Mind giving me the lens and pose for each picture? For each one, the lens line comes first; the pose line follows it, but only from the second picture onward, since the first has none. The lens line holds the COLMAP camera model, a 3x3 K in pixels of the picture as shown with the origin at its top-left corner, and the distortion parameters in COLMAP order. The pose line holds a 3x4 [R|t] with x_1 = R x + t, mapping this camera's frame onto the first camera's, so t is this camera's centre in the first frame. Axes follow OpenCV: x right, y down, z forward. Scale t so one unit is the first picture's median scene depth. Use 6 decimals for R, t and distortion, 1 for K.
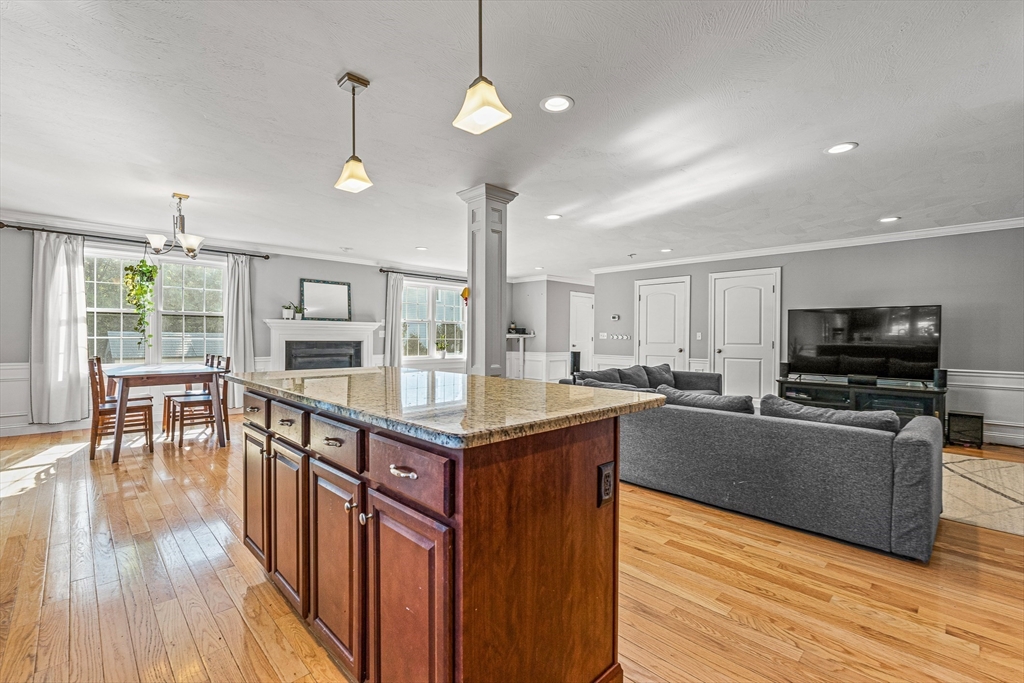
lens RADIAL K [[451.5, 0, 509.7], [0, 451.5, 340.2], [0, 0, 1]] dist [-0.005616, 0.000677]
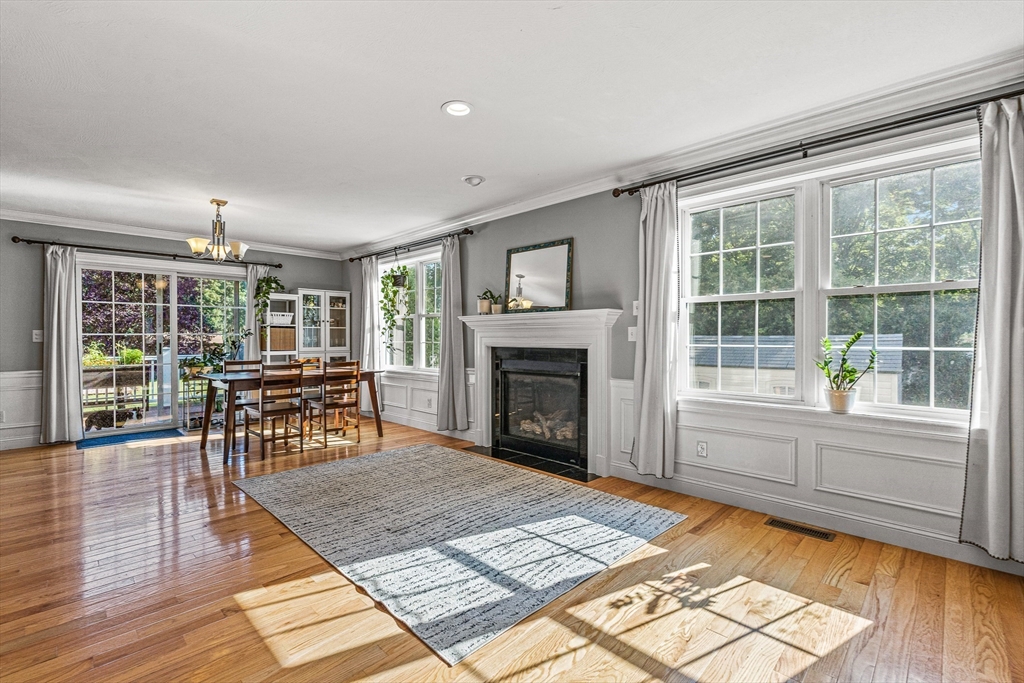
lens RADIAL K [[451.5, 0, 508.3], [0, 451.5, 336.7], [0, 0, 1]] dist [-0.005616, 0.000677]
pose [[0.026293, -0.008413, -0.999619, 0.183734], [-0.006290, 0.999943, -0.008582, -0.007821], [0.999634, 0.006513, 0.026238, 1.015909]]
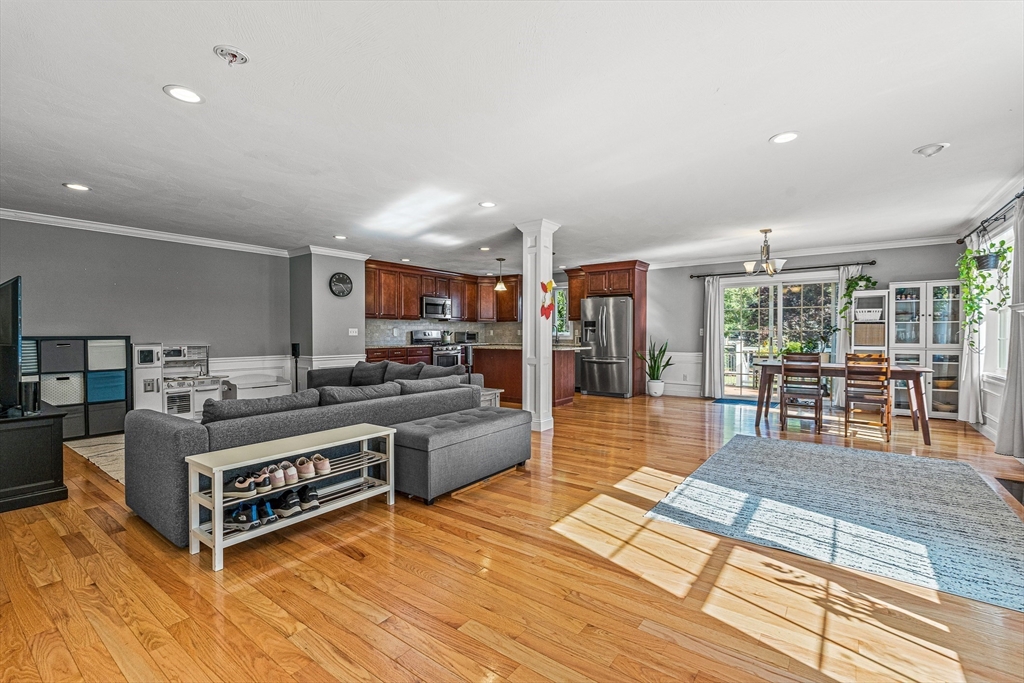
lens RADIAL K [[451.5, 0, 516.6], [0, 451.5, 337.9], [0, 0, 1]] dist [-0.005616, 0.000677]
pose [[-0.985578, -0.003841, -0.169176, 0.140181], [-0.006892, 0.999824, 0.017449, -0.012396], [0.169079, 0.018363, -0.985431, 1.376304]]
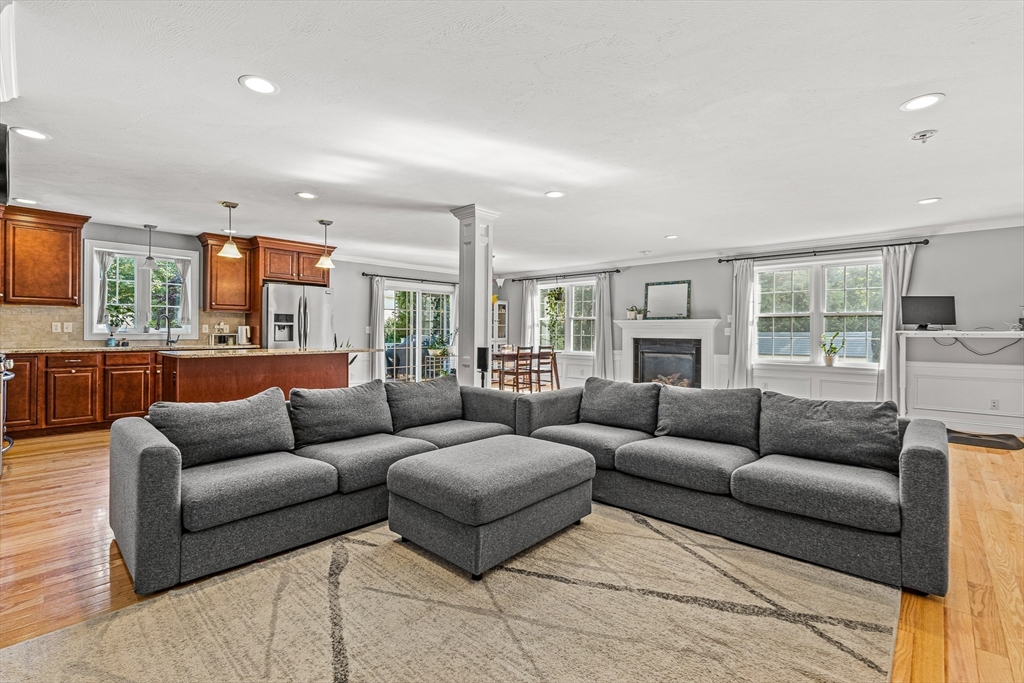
lens RADIAL K [[451.5, 0, 512.4], [0, 451.5, 327.0], [0, 0, 1]] dist [-0.005616, 0.000677]
pose [[0.049721, -0.017504, -0.998610, 0.680320], [-0.013824, 0.999739, -0.018212, -0.000981], [0.998667, 0.014710, 0.049466, 0.626727]]
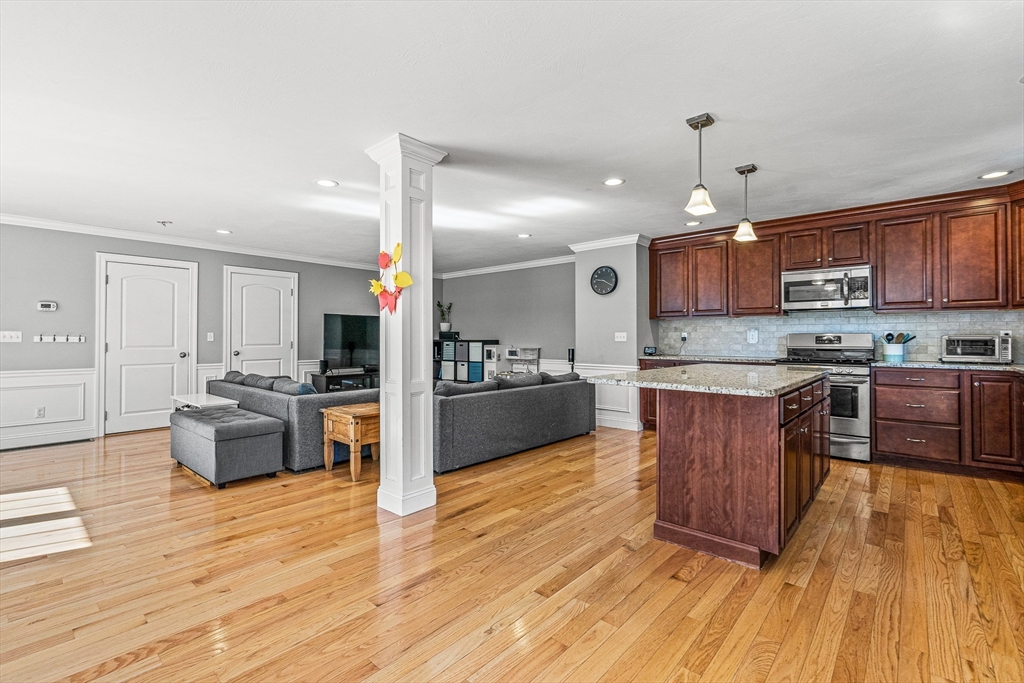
lens RADIAL K [[451.5, 0, 505.4], [0, 451.5, 341.5], [0, 0, 1]] dist [-0.005616, 0.000677]
pose [[-0.062206, -0.012780, 0.997981, -0.492896], [0.006428, 0.999892, 0.013206, -0.008761], [-0.998043, 0.007236, -0.062117, 0.534410]]
